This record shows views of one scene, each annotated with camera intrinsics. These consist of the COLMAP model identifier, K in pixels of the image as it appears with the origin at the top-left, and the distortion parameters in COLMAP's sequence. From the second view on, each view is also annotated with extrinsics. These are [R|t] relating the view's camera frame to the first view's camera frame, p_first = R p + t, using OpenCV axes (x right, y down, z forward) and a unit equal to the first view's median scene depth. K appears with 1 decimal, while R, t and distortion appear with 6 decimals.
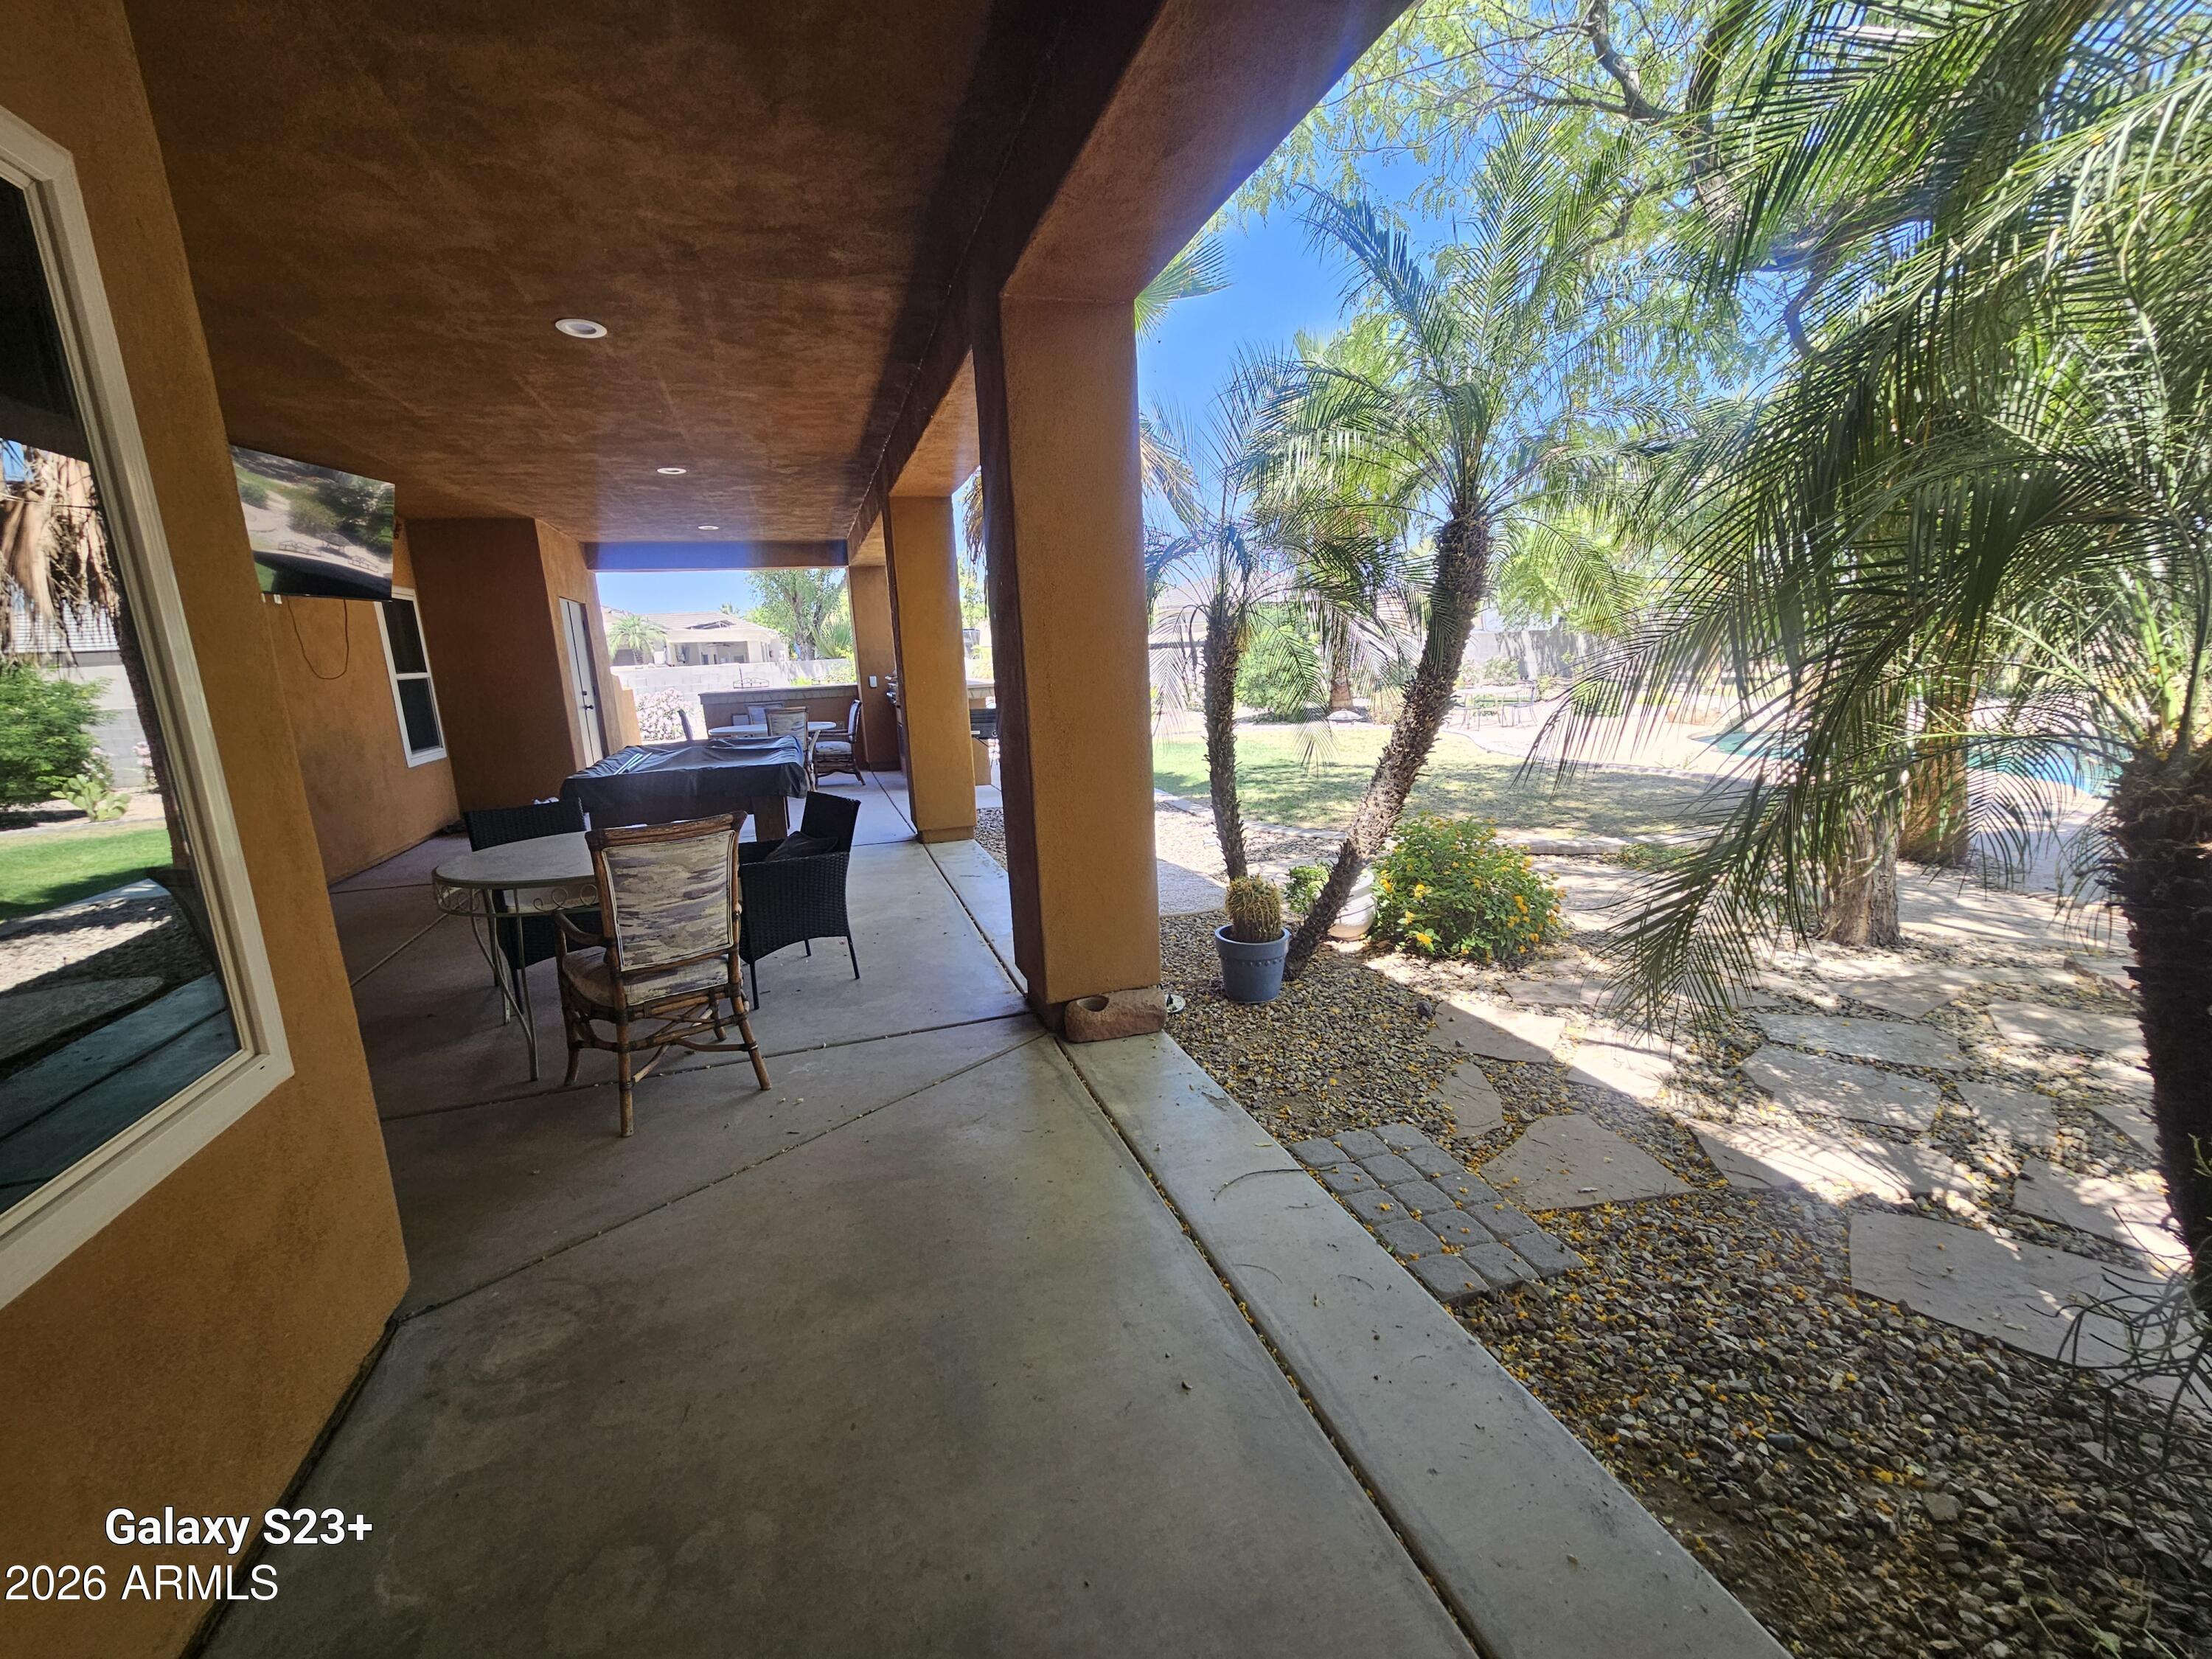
lens RADIAL K [[907.8, 0, 1103.2], [0, 907.8, 839.8], [0, 0, 1]] dist [-0.003194, -0.000473]
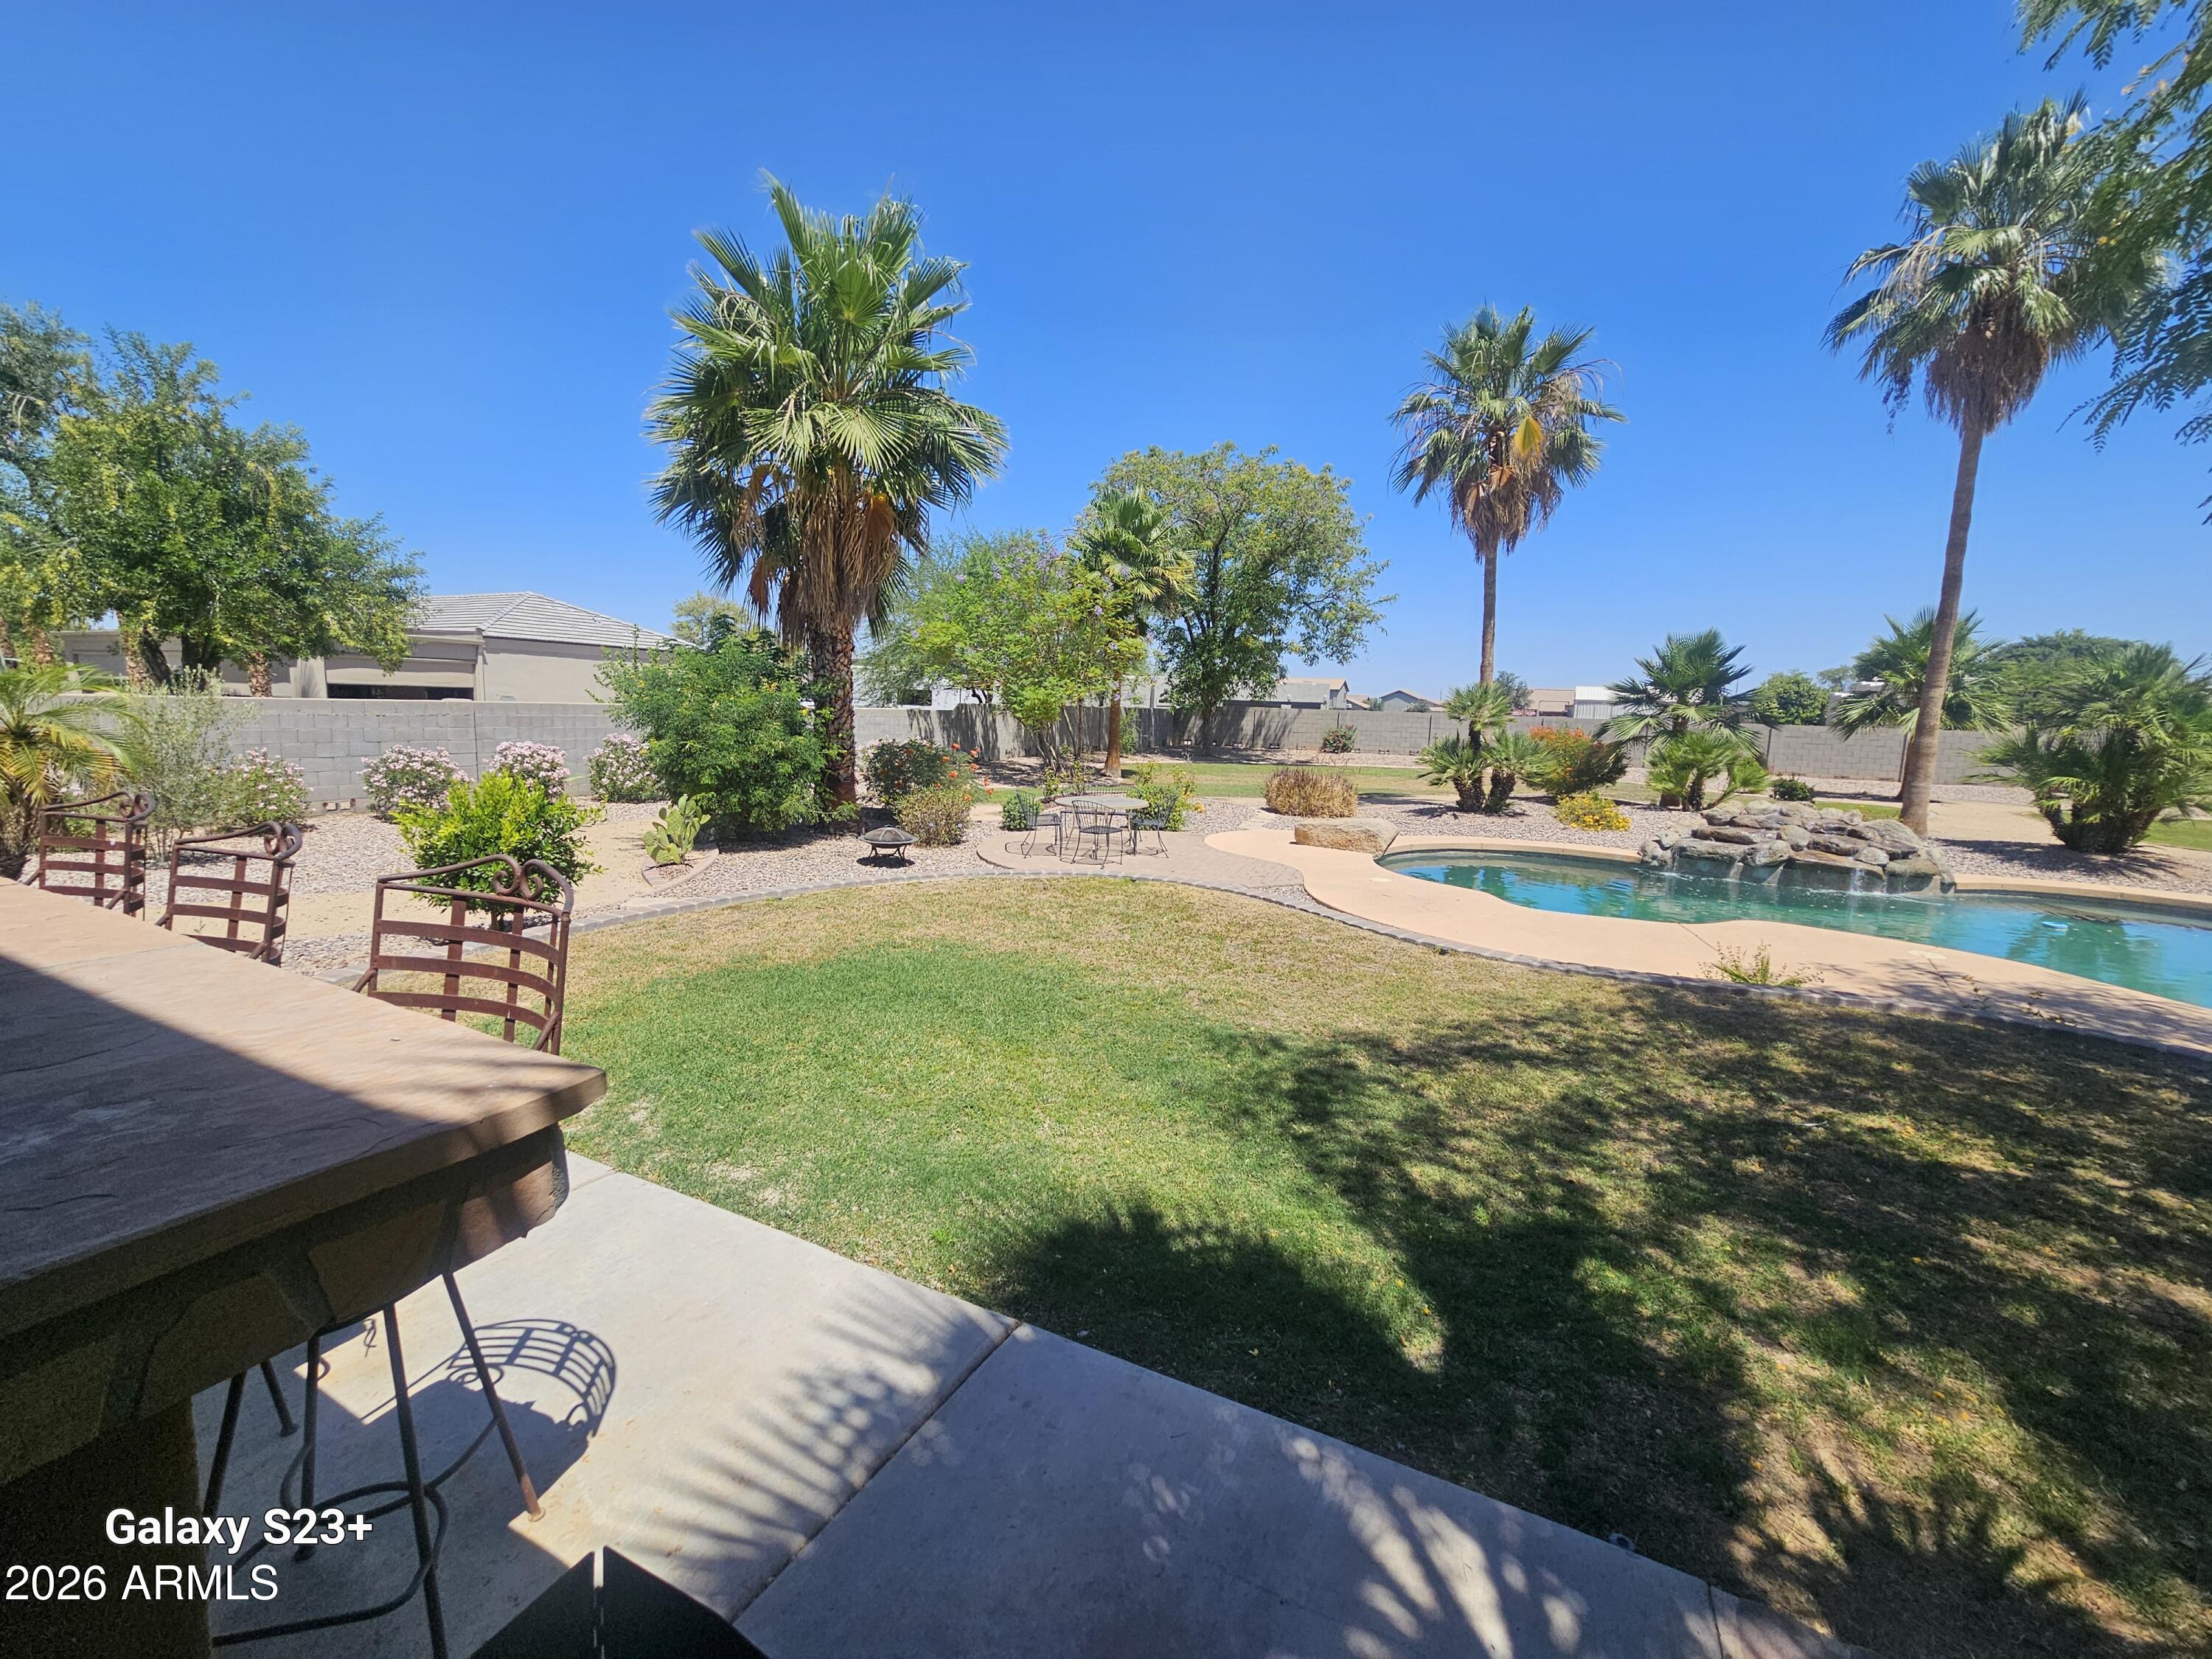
lens RADIAL K [[907.8, 0, 1086.7], [0, 907.8, 826.2], [0, 0, 1]] dist [-0.003194, -0.000473]
pose [[0.706041, -0.019018, 0.707916, -0.419231], [0.082576, 0.995031, -0.055625, -0.596808], [-0.703340, 0.097731, 0.704103, 2.915772]]
